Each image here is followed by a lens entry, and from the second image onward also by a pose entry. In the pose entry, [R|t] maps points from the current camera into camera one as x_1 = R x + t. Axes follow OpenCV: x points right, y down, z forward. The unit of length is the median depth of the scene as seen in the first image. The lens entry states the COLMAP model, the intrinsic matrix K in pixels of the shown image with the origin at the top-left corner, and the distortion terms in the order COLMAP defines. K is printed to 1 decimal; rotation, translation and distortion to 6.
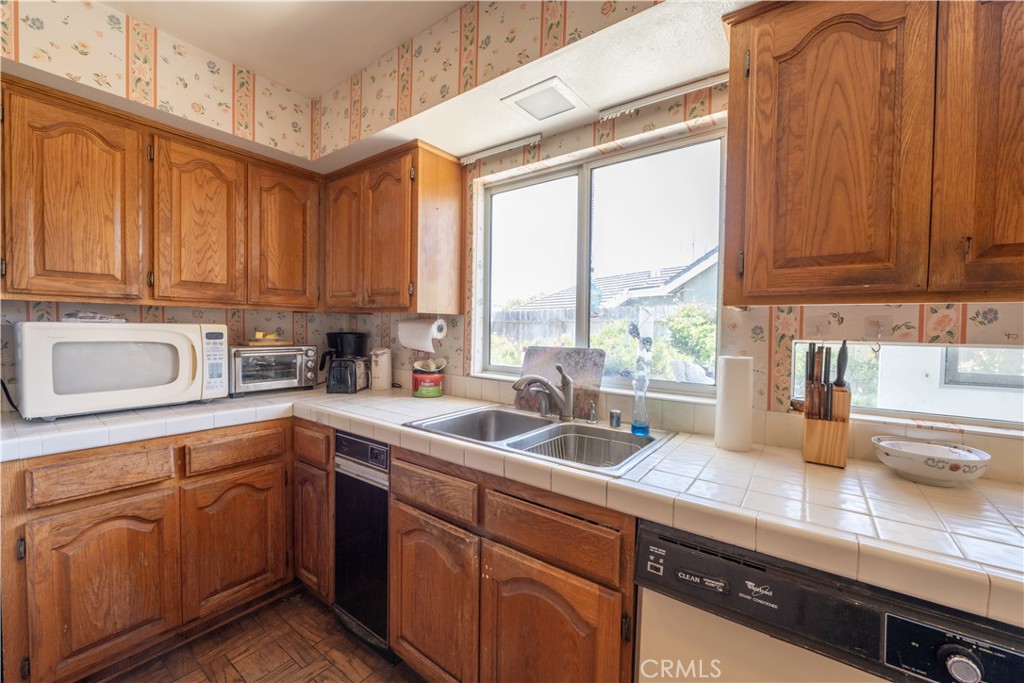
lens RADIAL K [[405.3, 0, 514.5], [0, 405.3, 340.6], [0, 0, 1]] dist [-0.011696, 0.000694]
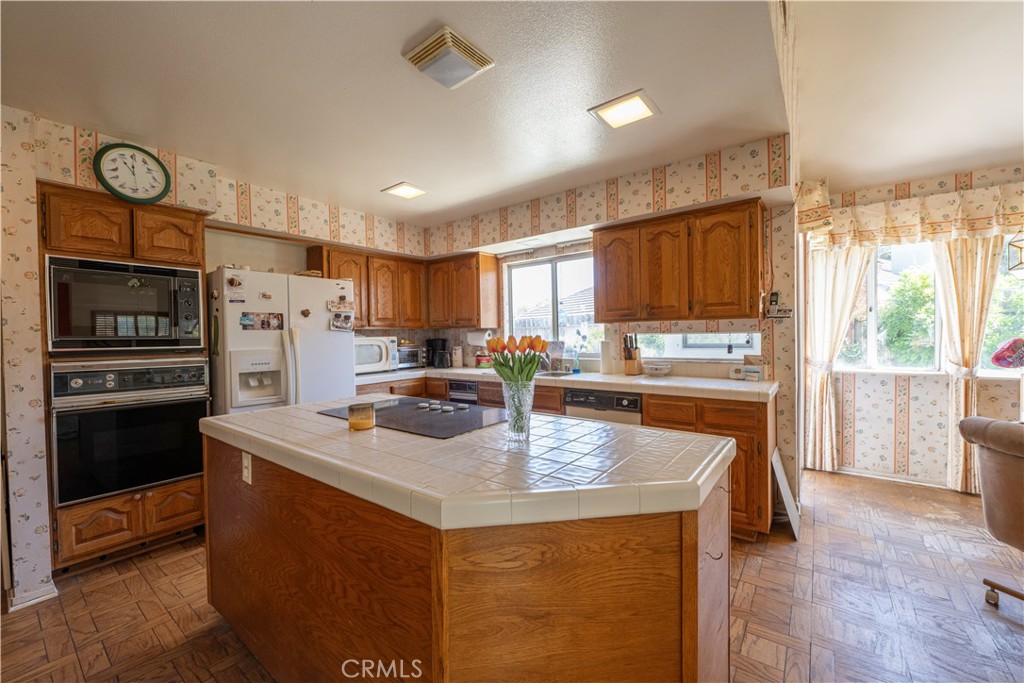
lens RADIAL K [[405.3, 0, 514.3], [0, 405.3, 342.5], [0, 0, 1]] dist [-0.011696, 0.000694]
pose [[0.999205, -0.036208, -0.016703, -0.025963], [0.036057, 0.999307, -0.009246, 0.042262], [0.017026, 0.008636, 0.999818, -1.385862]]
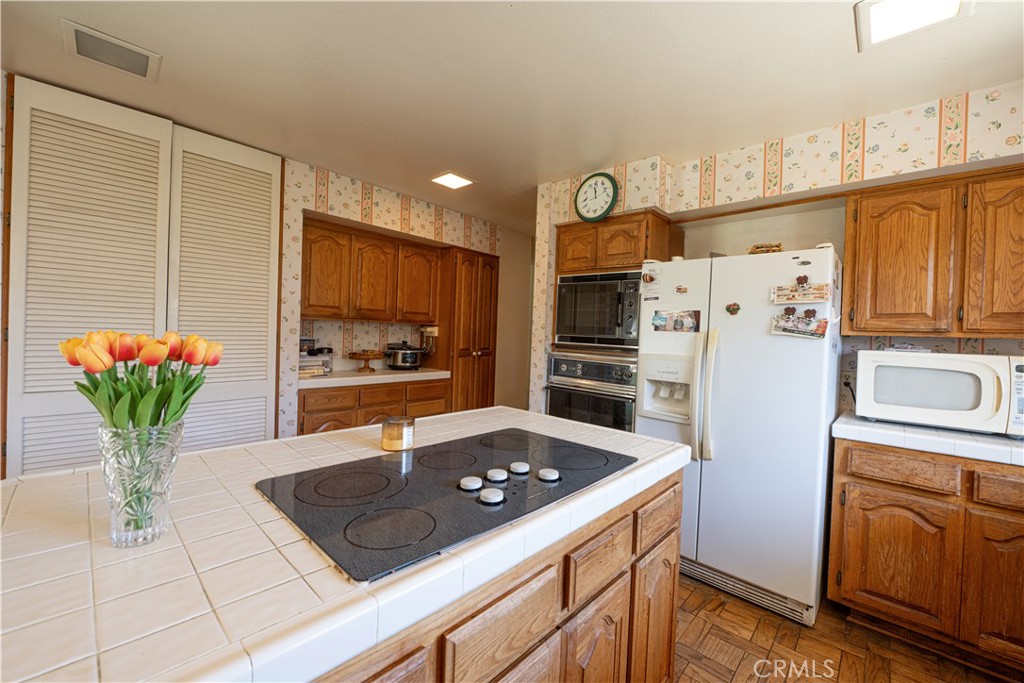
lens RADIAL K [[405.3, 0, 515.7], [0, 405.3, 337.1], [0, 0, 1]] dist [-0.011696, 0.000694]
pose [[-0.116115, -0.014165, -0.993135, 0.342390], [-0.068363, 0.997641, -0.006237, 0.001241], [0.990880, 0.067170, -0.116809, -0.084237]]
